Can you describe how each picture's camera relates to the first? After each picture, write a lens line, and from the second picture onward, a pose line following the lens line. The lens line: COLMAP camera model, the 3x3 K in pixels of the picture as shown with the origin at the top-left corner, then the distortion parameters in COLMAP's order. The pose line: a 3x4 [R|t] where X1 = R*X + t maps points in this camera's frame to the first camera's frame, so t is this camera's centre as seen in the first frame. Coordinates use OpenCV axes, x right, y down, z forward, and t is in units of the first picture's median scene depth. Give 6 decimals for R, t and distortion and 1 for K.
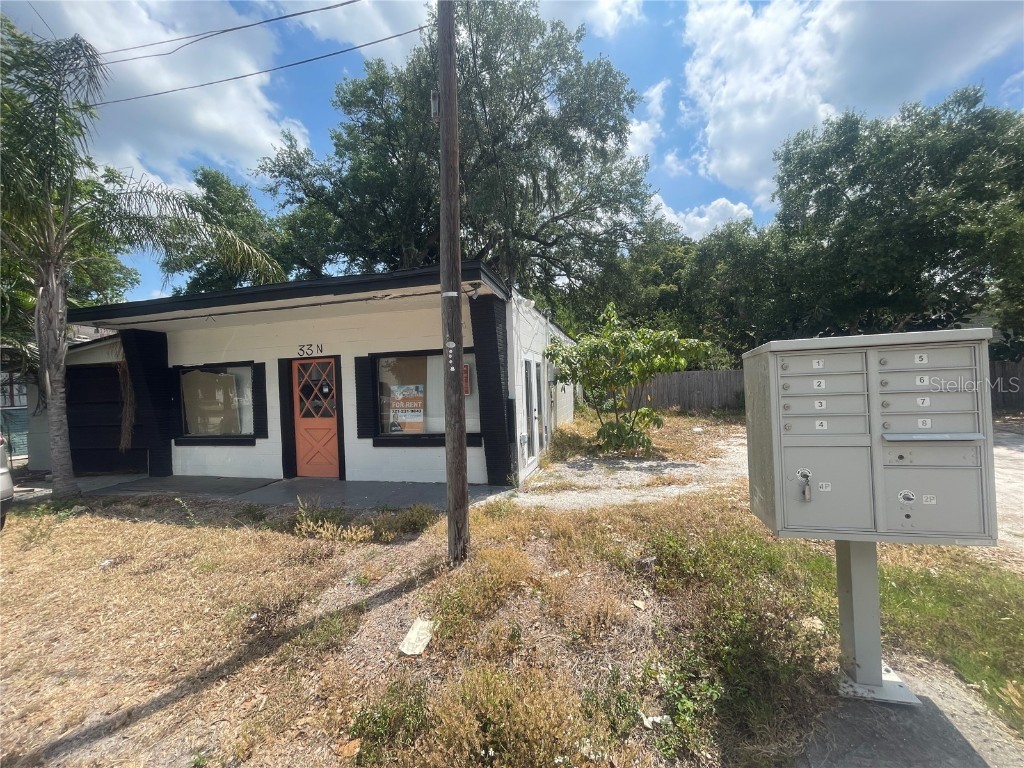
lens RADIAL K [[418.9, 0, 512.0], [0, 418.9, 384.0], [0, 0, 1]] dist [-0.002538, -0.000024]
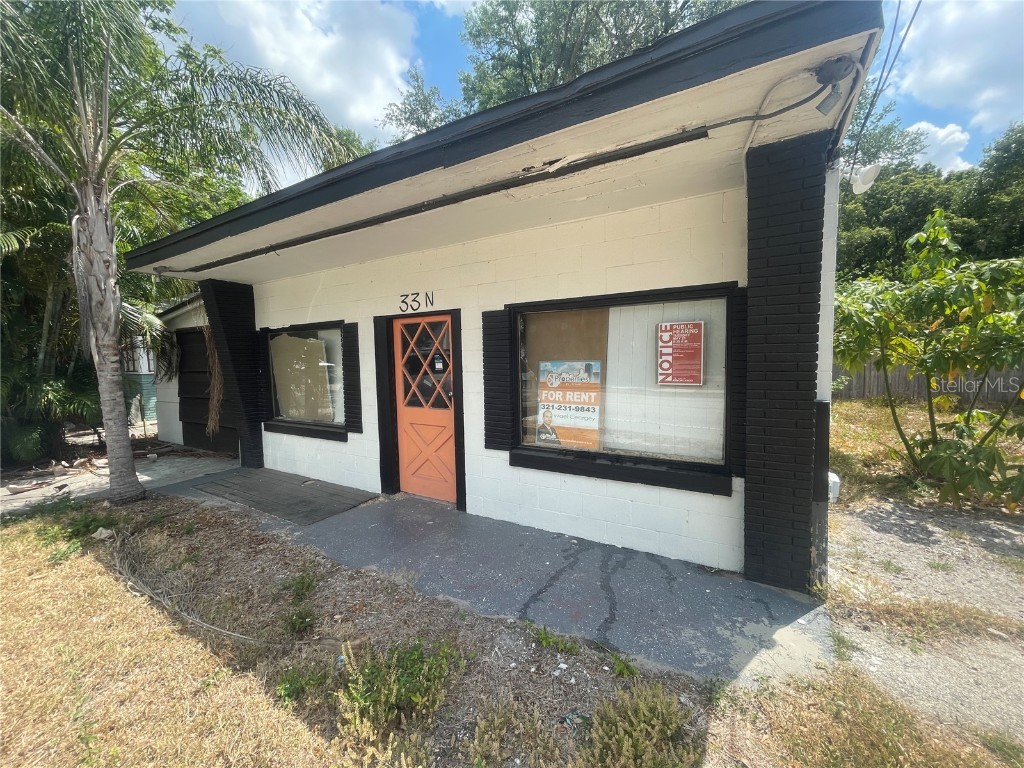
lens RADIAL K [[418.9, 0, 512.0], [0, 418.9, 384.0], [0, 0, 1]] dist [-0.002538, -0.000024]
pose [[0.959946, 0.038364, -0.277546, -0.158791], [-0.018459, 0.997089, 0.073980, -0.007087], [0.279577, -0.065893, 0.957860, 0.415939]]
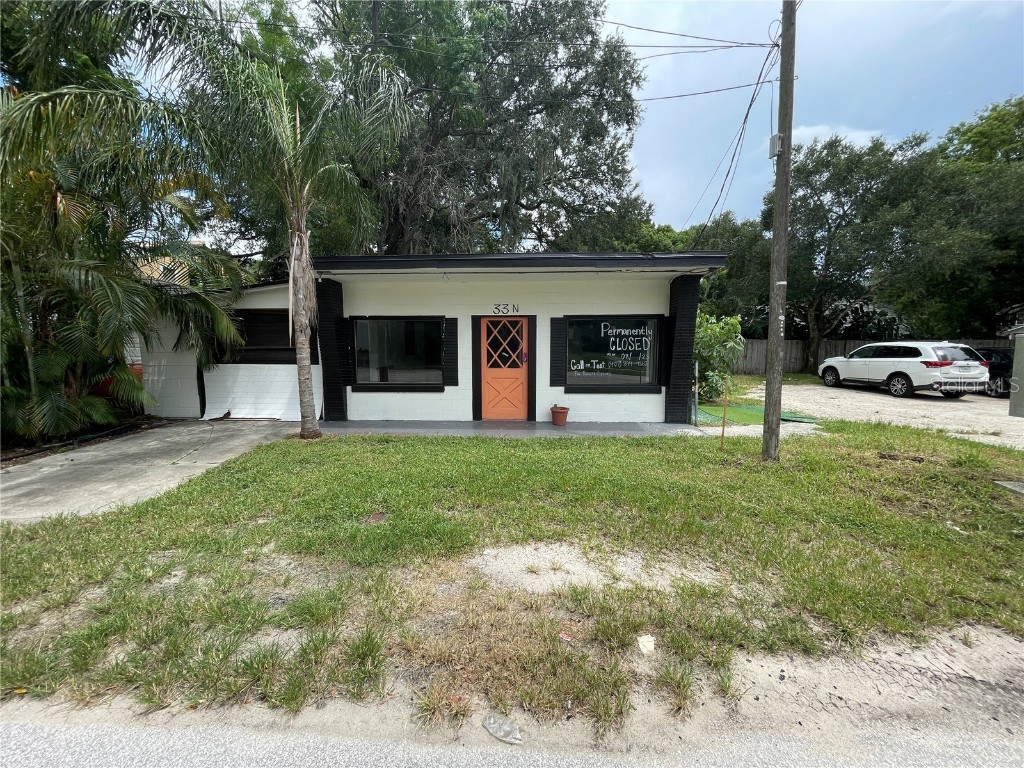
lens RADIAL K [[418.9, 0, 512.0], [0, 418.9, 384.0], [0, 0, 1]] dist [-0.002538, -0.000024]
pose [[0.976072, 0.016863, 0.216791, -0.690535], [-0.036432, 0.995578, 0.086590, 0.022114], [-0.214372, -0.092416, 0.972370, -0.130052]]
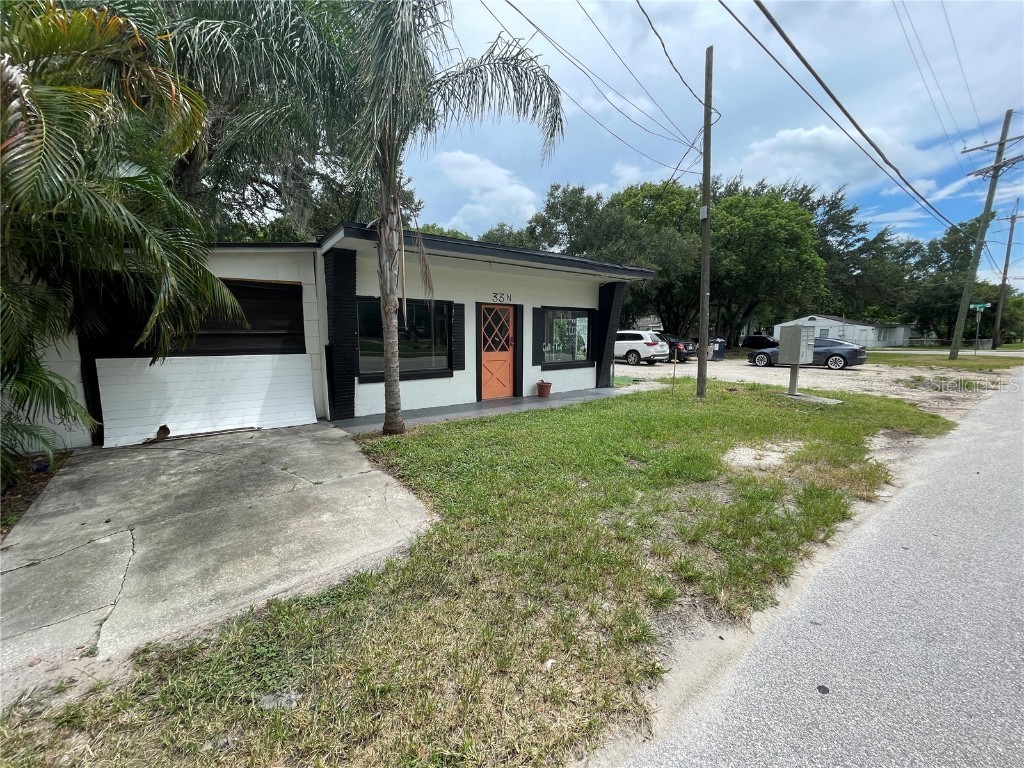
lens RADIAL K [[418.9, 0, 512.0], [0, 418.9, 384.0], [0, 0, 1]] dist [-0.002538, -0.000024]
pose [[0.604829, -0.057437, 0.794282, -1.445135], [-0.023299, 0.995692, 0.089743, 0.061786], [-0.796015, -0.072786, 0.600885, 0.189289]]
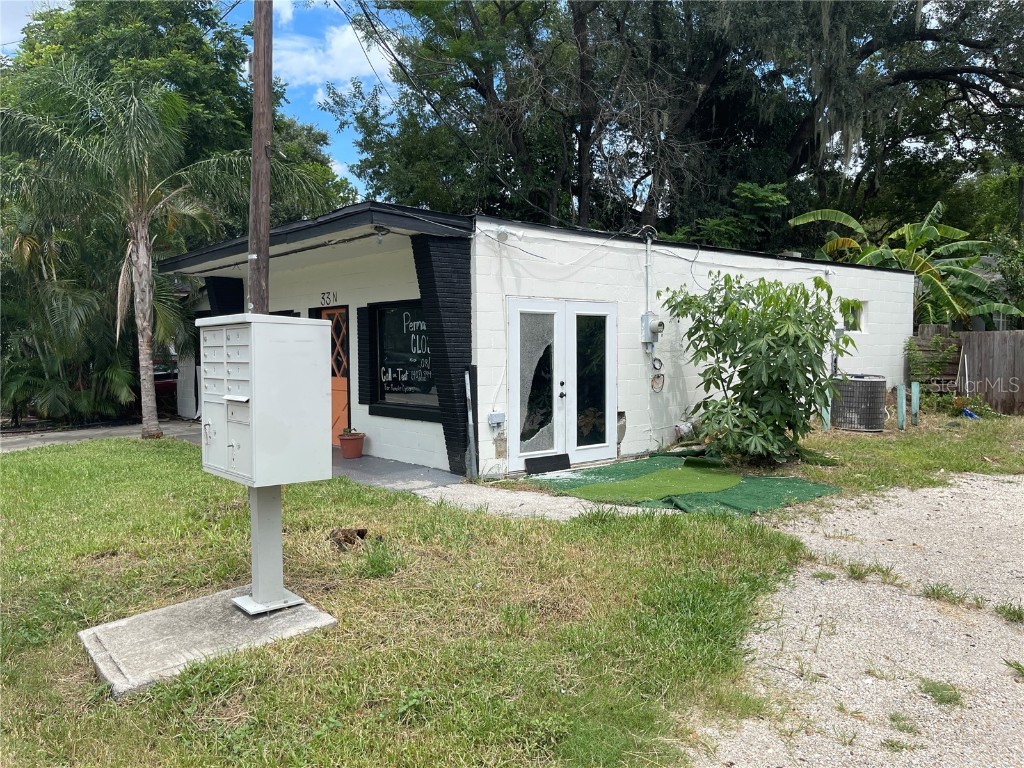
lens RADIAL K [[793.7, 0, 512.0], [0, 793.7, 384.0], [0, 0, 1]] dist [0.002263, 0.000968]
pose [[0.824378, 0.064369, -0.562368, 0.746549], [-0.035141, 0.997417, 0.062651, -0.020800], [0.564948, -0.031885, 0.824510, -0.143181]]
